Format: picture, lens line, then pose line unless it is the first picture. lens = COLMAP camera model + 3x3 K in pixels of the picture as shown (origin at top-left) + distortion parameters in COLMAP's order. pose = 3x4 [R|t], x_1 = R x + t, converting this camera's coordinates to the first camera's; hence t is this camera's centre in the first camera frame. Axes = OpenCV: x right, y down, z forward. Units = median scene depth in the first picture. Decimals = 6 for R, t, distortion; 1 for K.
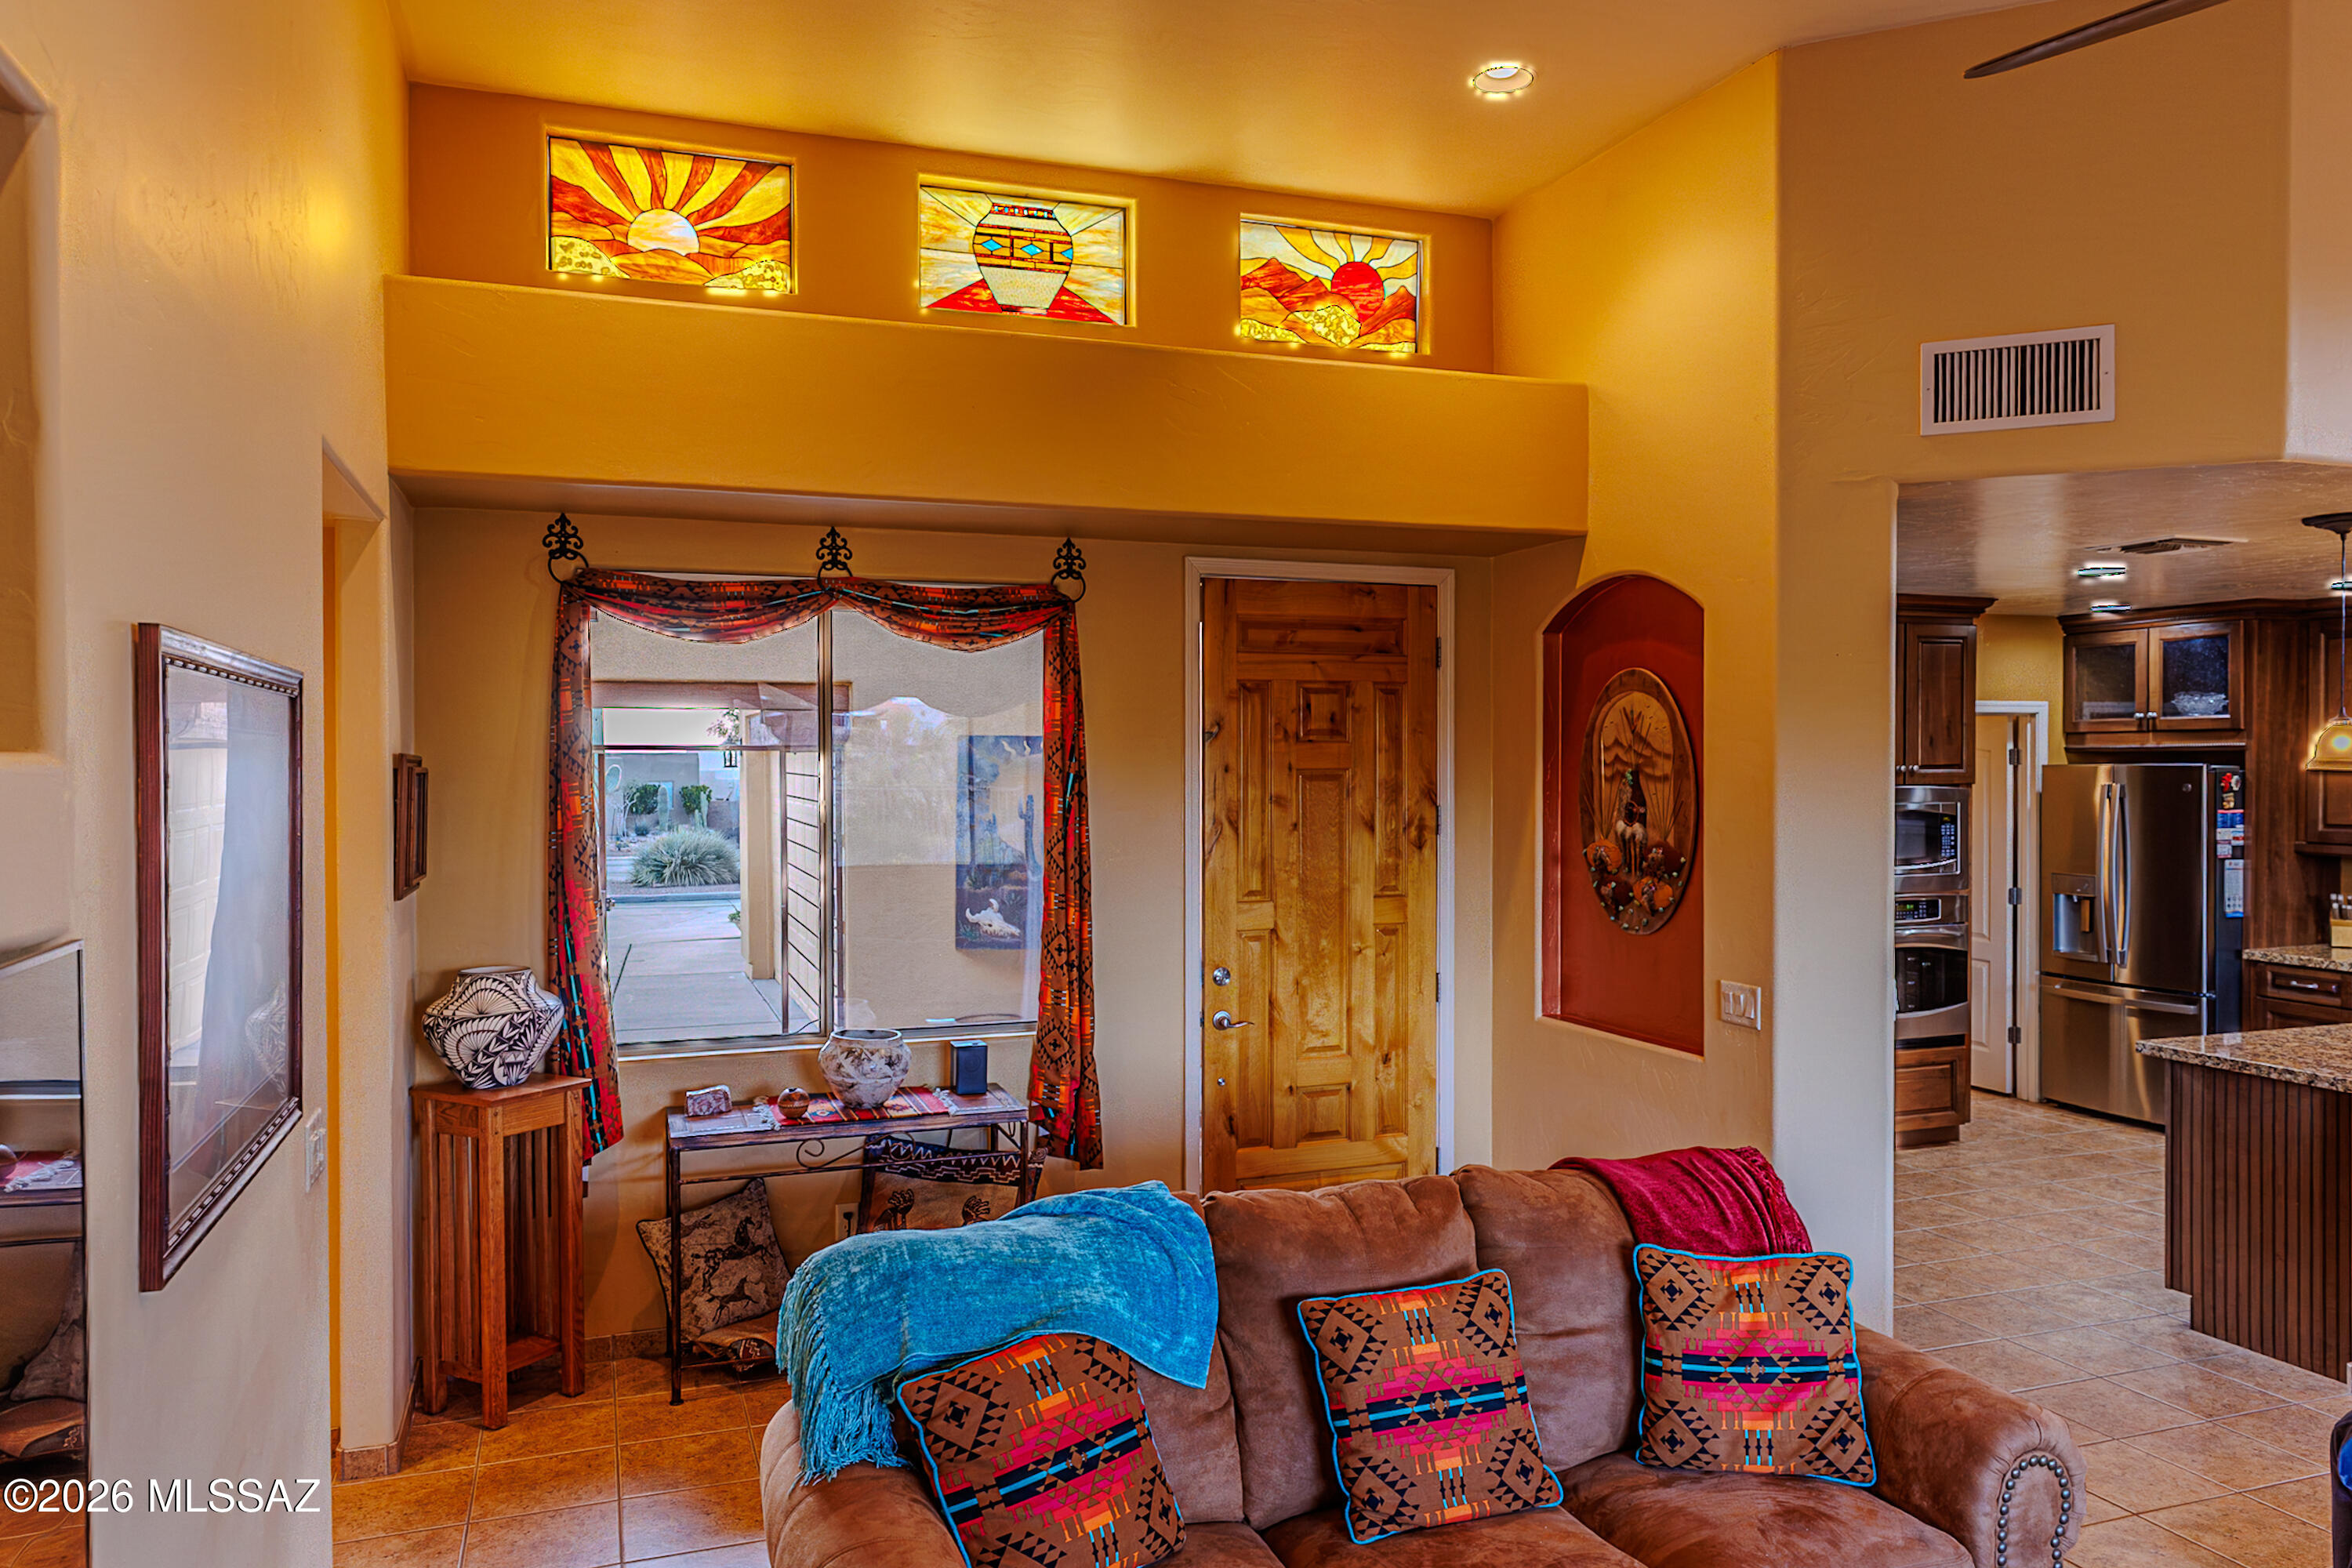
lens RADIAL K [[1609.0, 0, 1162.6], [0, 1609.0, 777.6], [0, 0, 1]] dist [0.014958, -0.001106]
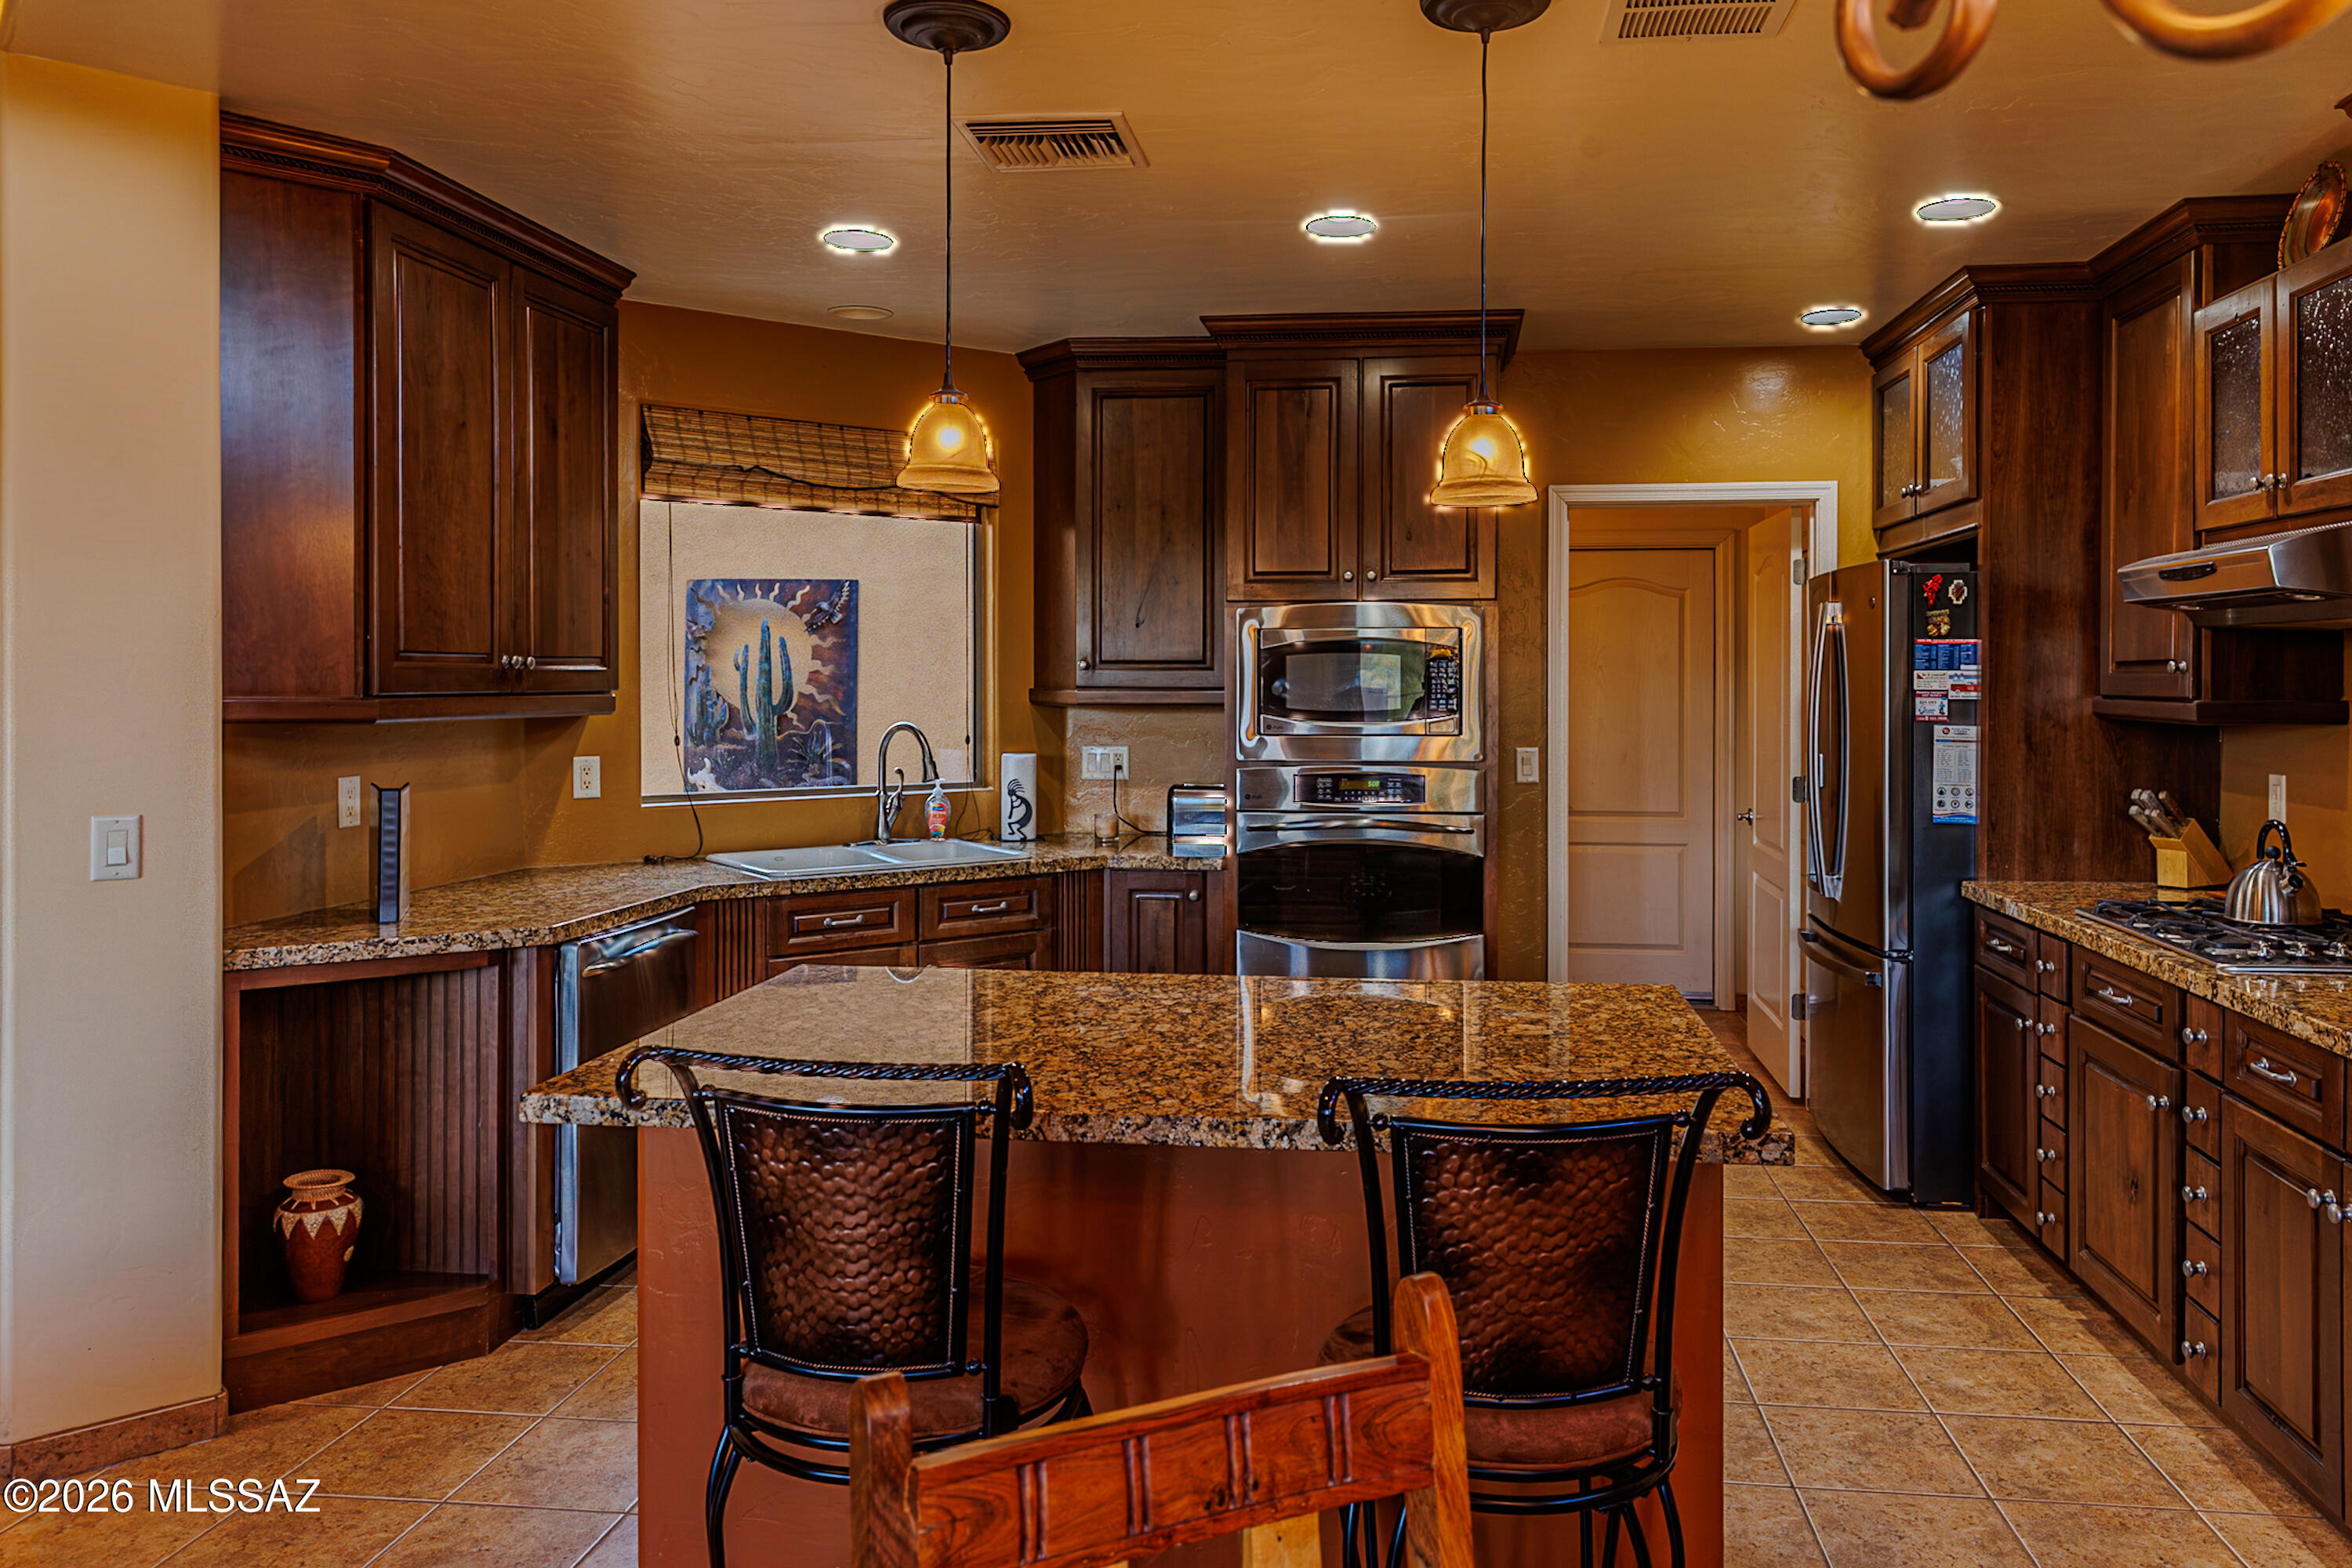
lens RADIAL K [[1609.0, 0, 1250.6], [0, 1609.0, 696.4], [0, 0, 1]] dist [0.014958, -0.001106]
pose [[0.901804, 0.010429, -0.432020, 0.684217], [-0.009546, 0.999946, 0.004212, 0.040424], [0.432040, 0.000326, 0.901854, 0.373108]]
